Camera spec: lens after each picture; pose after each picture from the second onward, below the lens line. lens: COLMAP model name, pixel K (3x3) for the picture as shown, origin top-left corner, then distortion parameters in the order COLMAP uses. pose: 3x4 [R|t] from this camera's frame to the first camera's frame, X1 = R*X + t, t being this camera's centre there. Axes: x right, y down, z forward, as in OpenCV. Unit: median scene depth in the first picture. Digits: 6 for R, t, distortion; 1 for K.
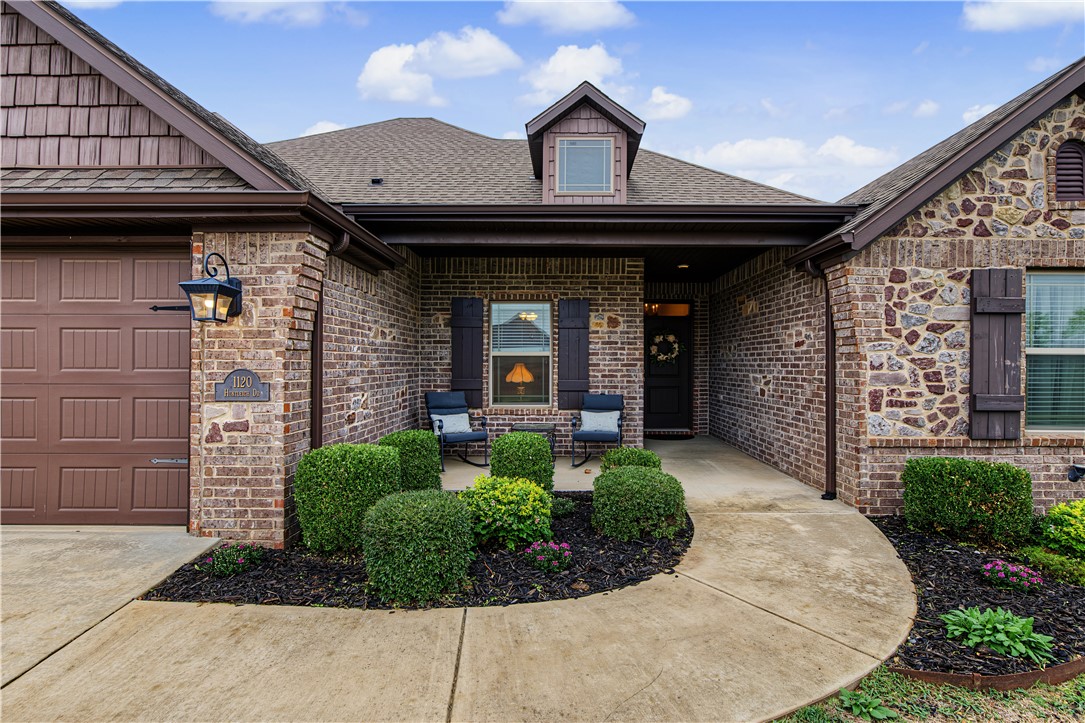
lens RADIAL K [[533.9, 0, 538.8], [0, 533.9, 360.6], [0, 0, 1]] dist [0.003608, 0.000487]
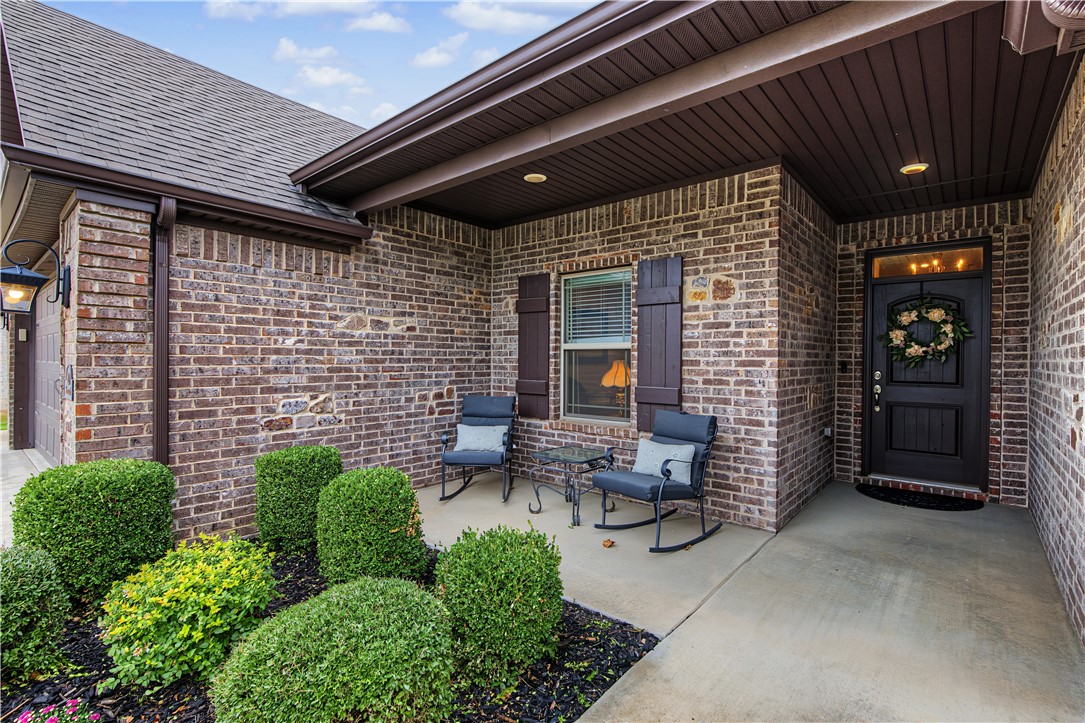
lens RADIAL K [[496.1, 0, 545.7], [0, 496.1, 361.3], [0, 0, 1]] dist [0.000275, -0.000552]
pose [[0.774312, 0.005440, -0.632780, 0.330830], [-0.000741, 0.999970, 0.007691, 0.002058], [0.632803, -0.005486, 0.774293, 0.461672]]
